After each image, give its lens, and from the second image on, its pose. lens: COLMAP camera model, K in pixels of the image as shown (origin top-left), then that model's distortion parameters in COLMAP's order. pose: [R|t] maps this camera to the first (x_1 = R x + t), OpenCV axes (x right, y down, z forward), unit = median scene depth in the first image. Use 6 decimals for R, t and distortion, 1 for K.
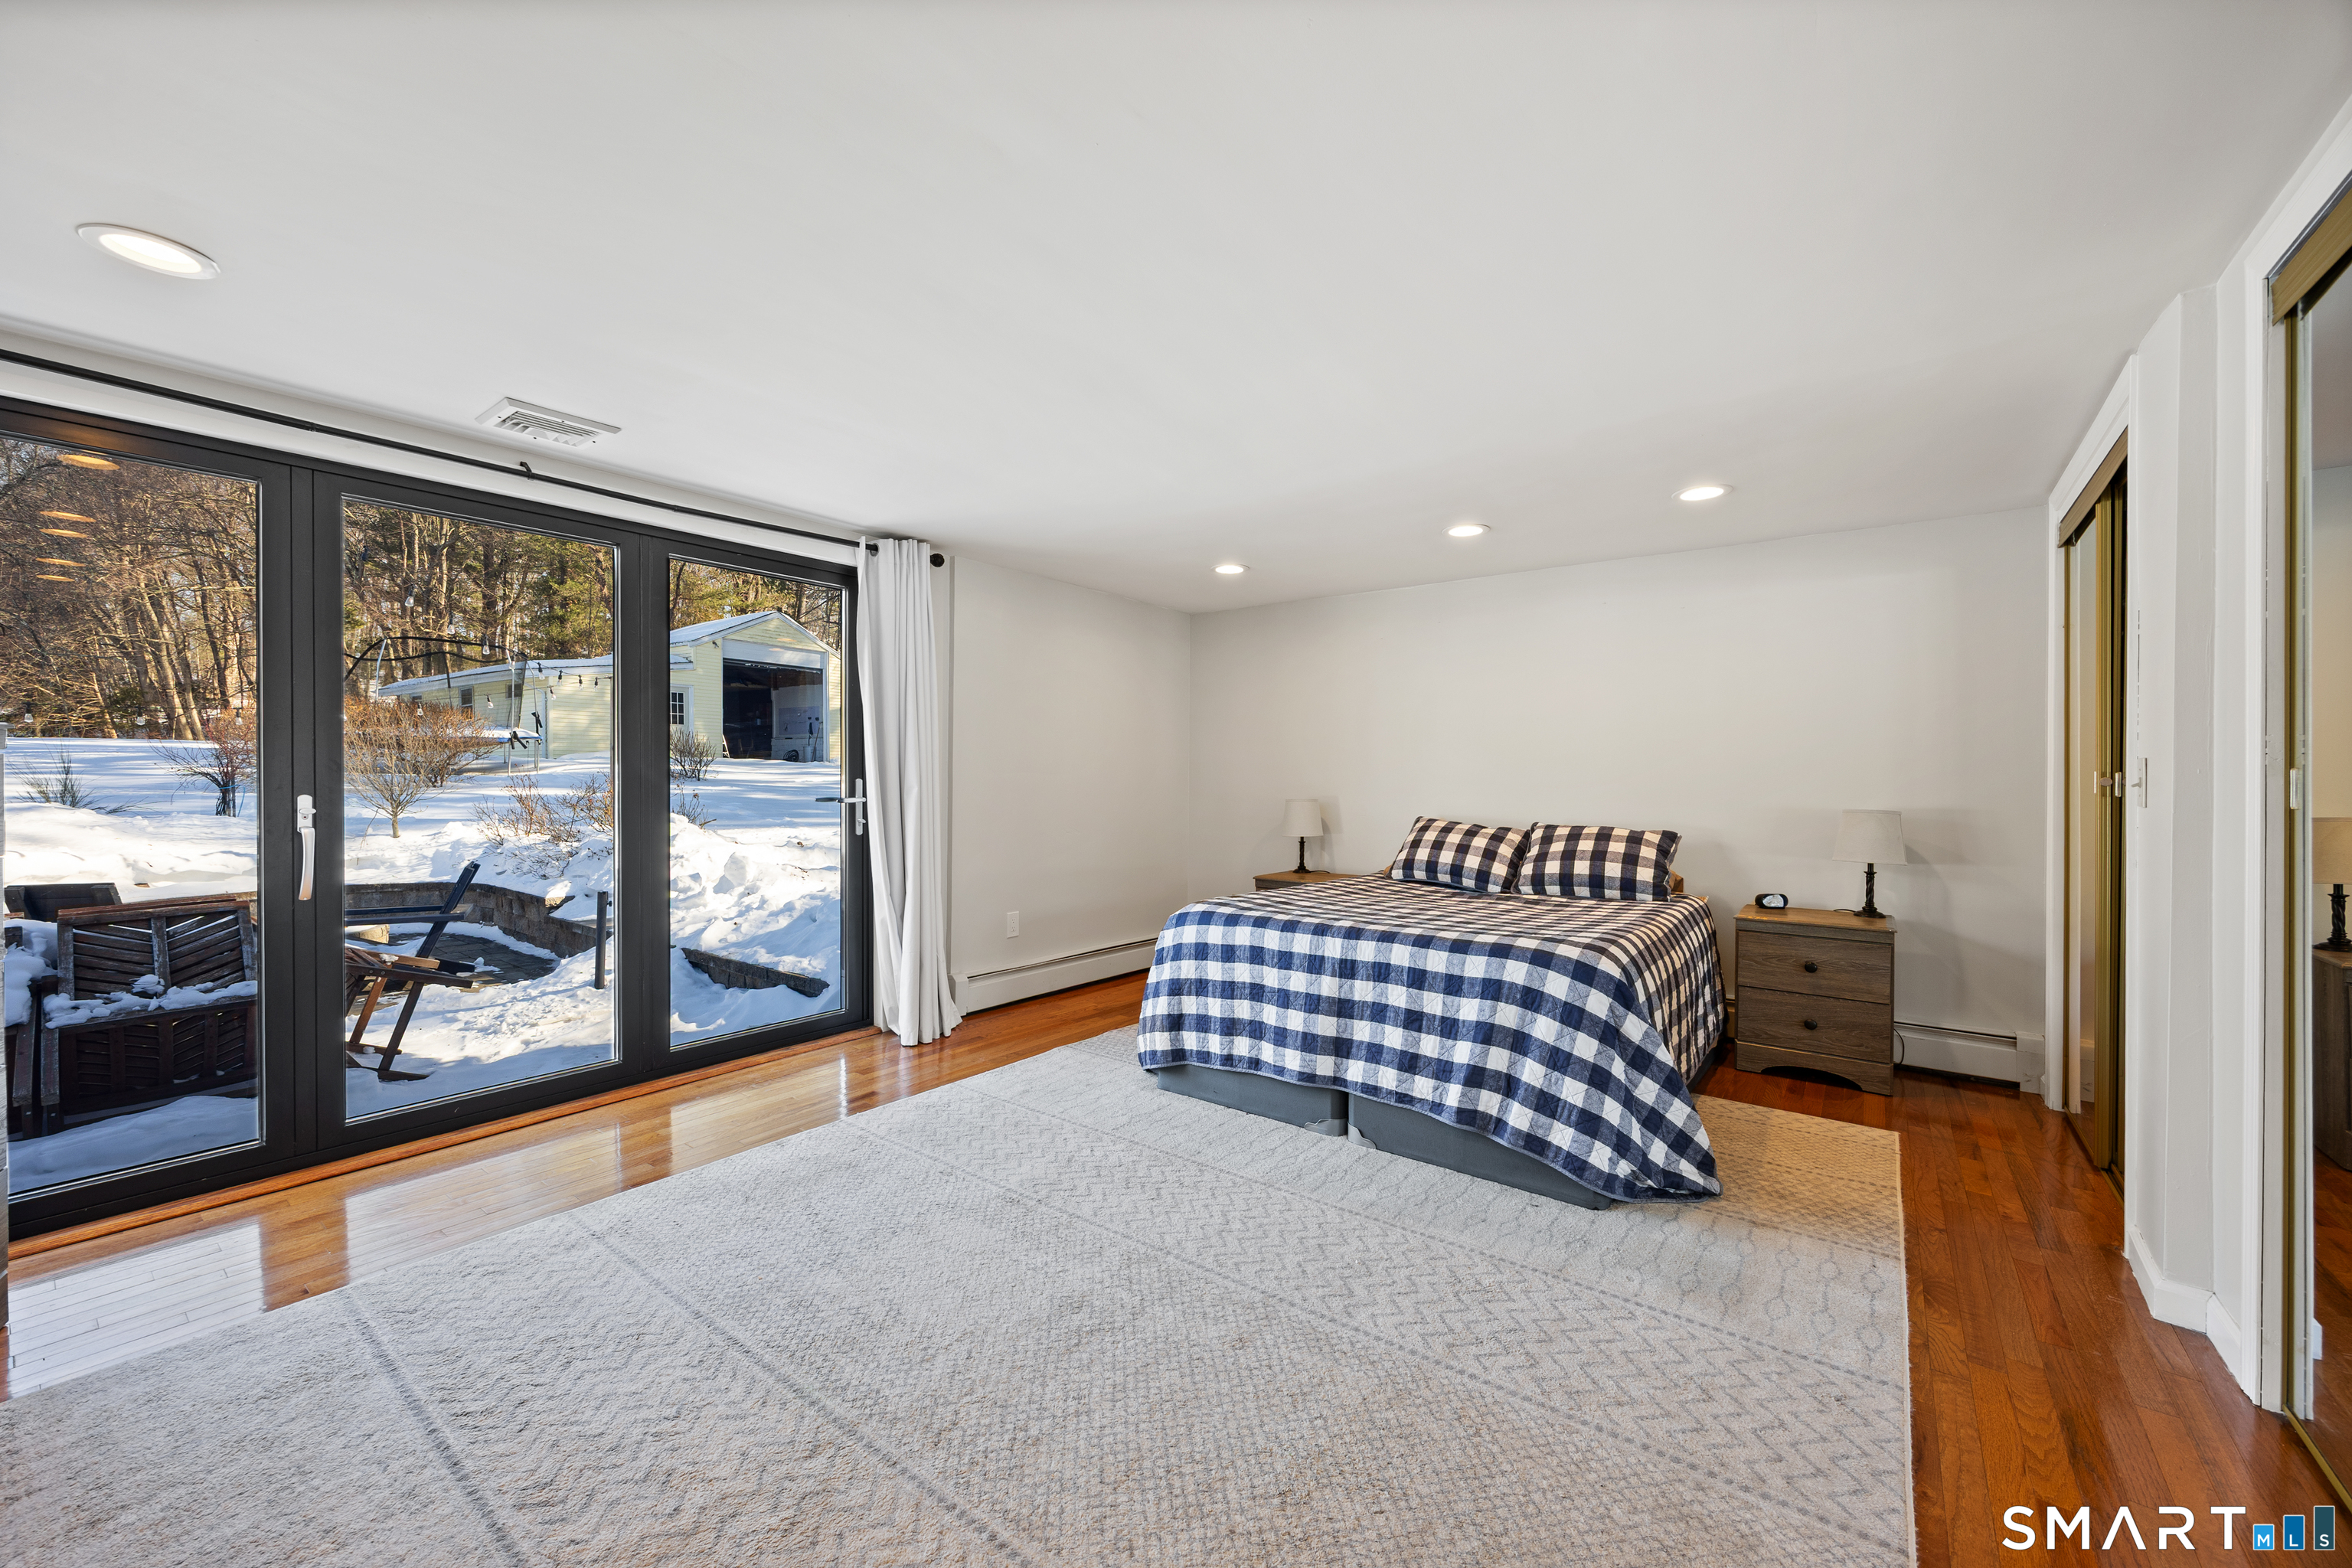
lens RADIAL K [[918.9, 0, 1177.7], [0, 918.9, 782.0], [0, 0, 1]] dist [-0.003368, -0.000748]
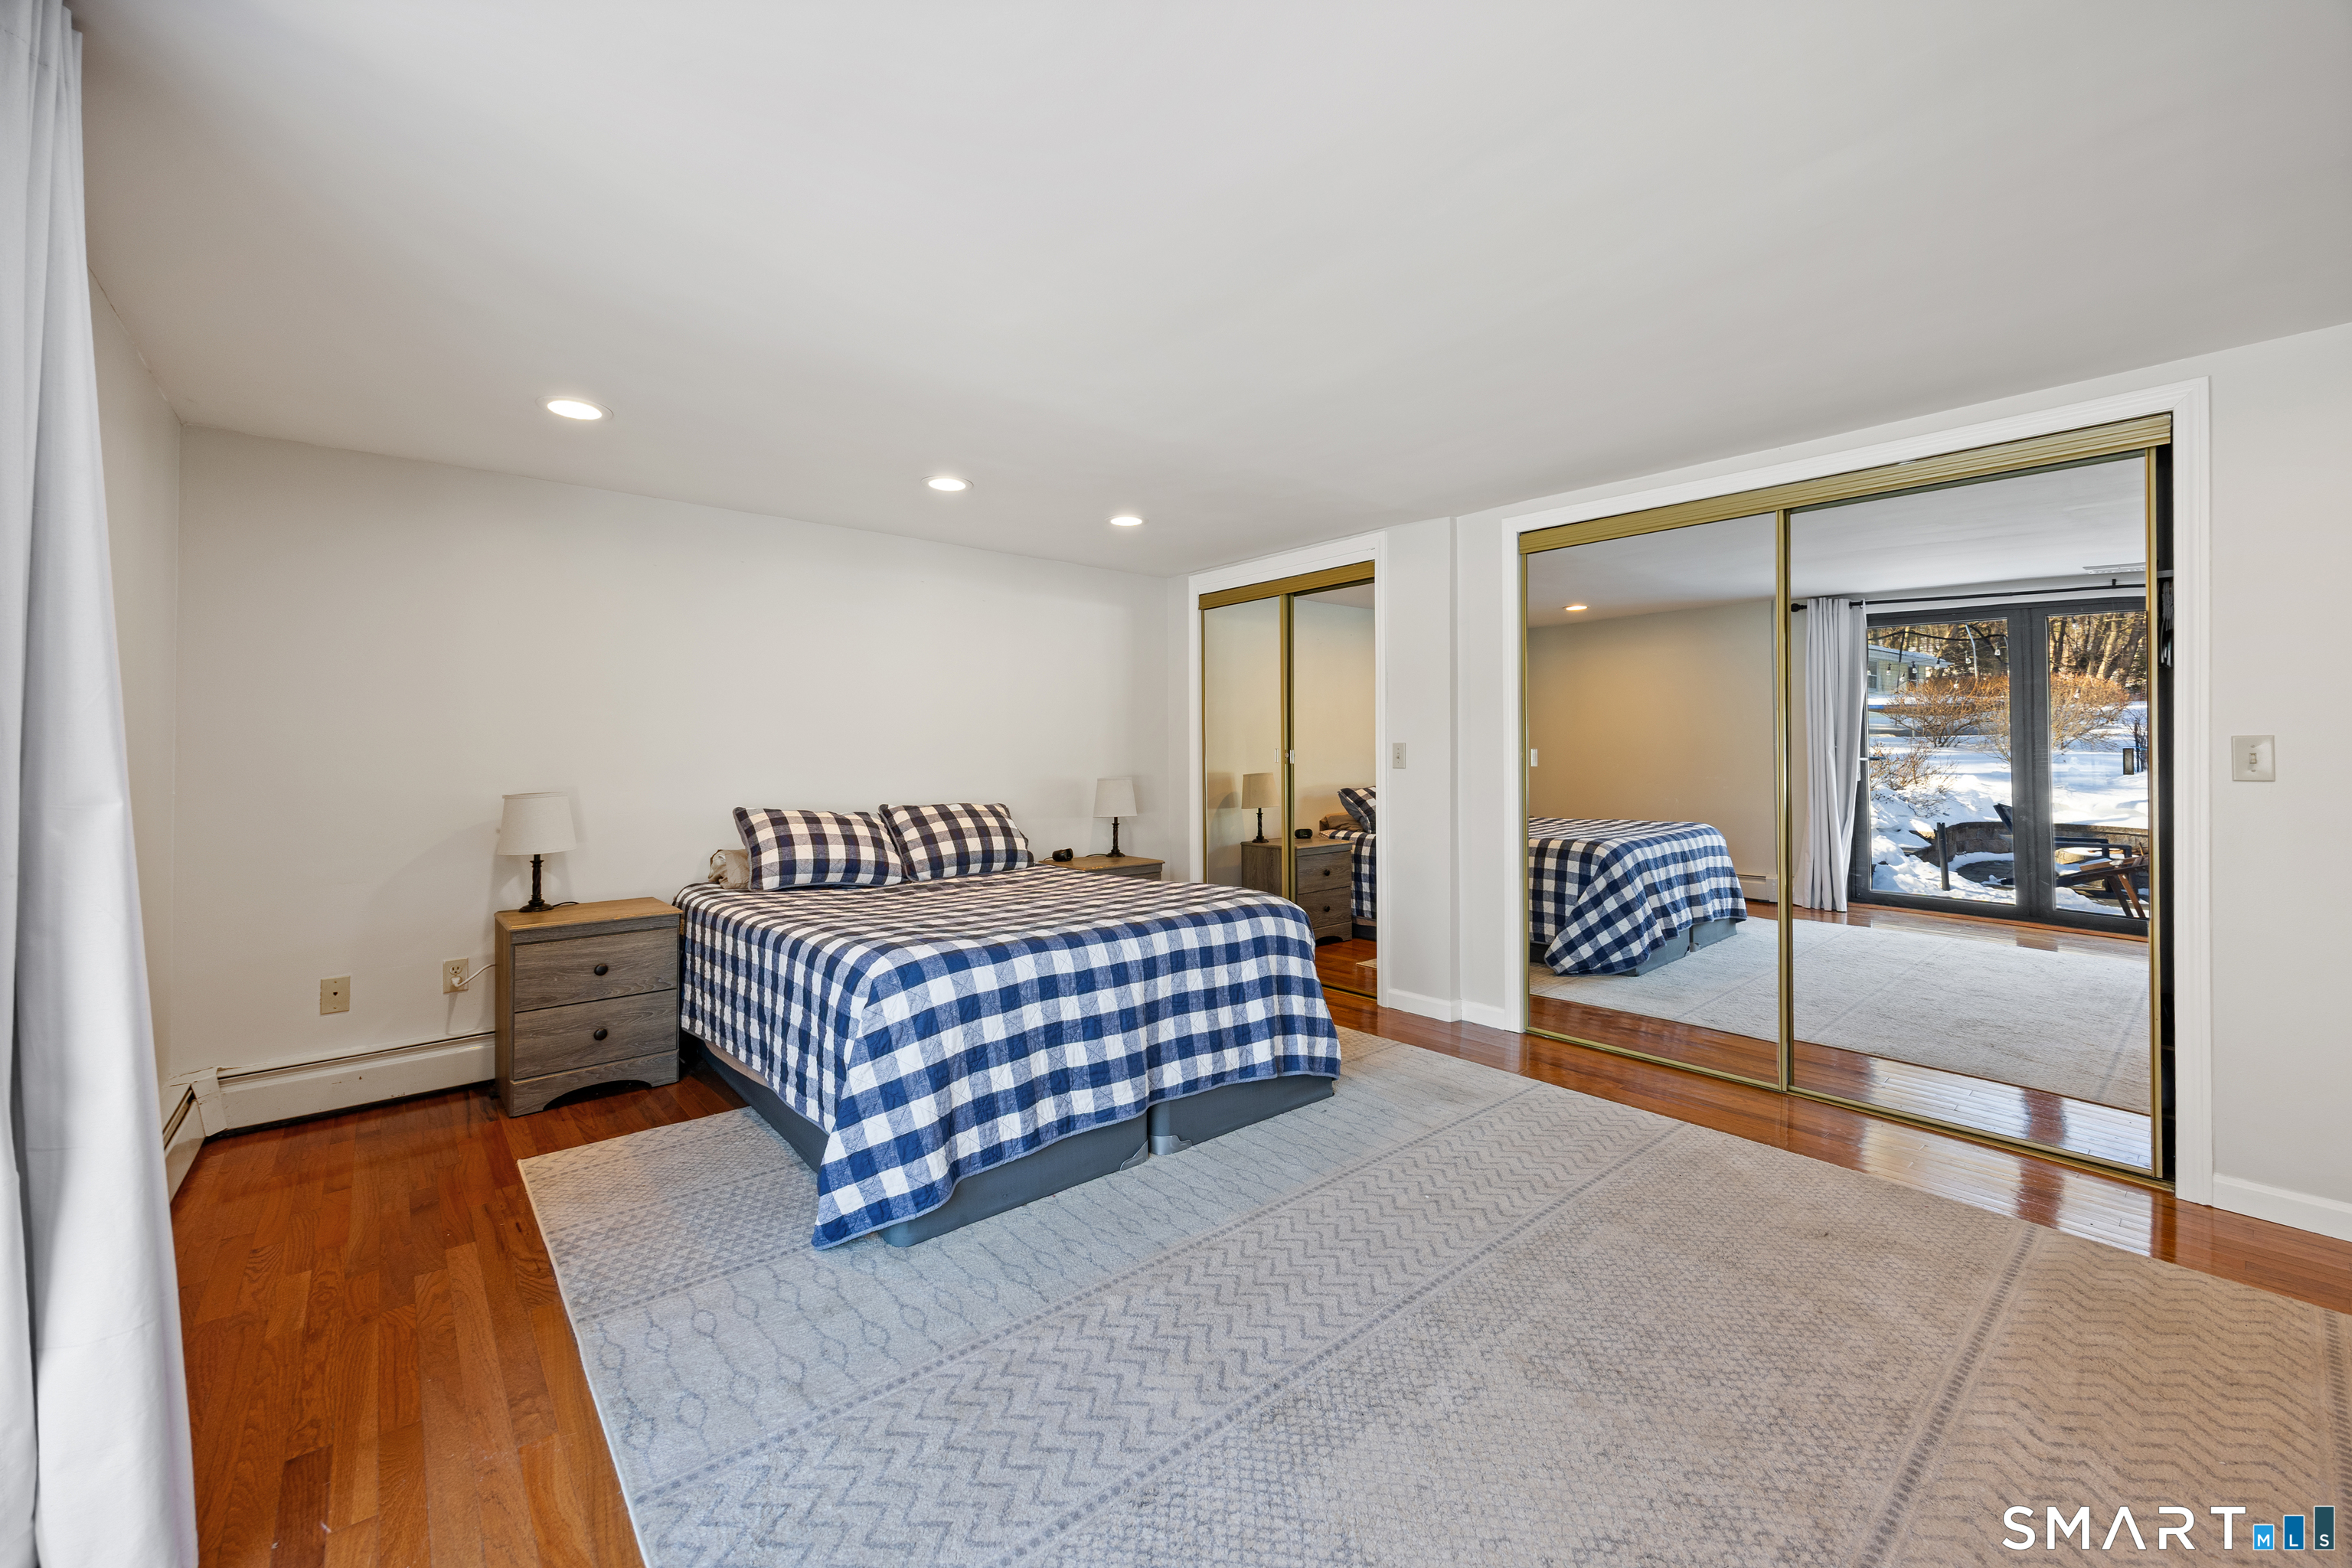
lens RADIAL K [[918.9, 0, 1198.5], [0, 918.9, 750.4], [0, 0, 1]] dist [-0.003368, -0.000748]
pose [[0.194630, 0.001471, 0.980876, -0.660913], [0.004429, 0.999987, -0.002378, -0.008408], [-0.980867, 0.004807, 0.194621, 0.739636]]
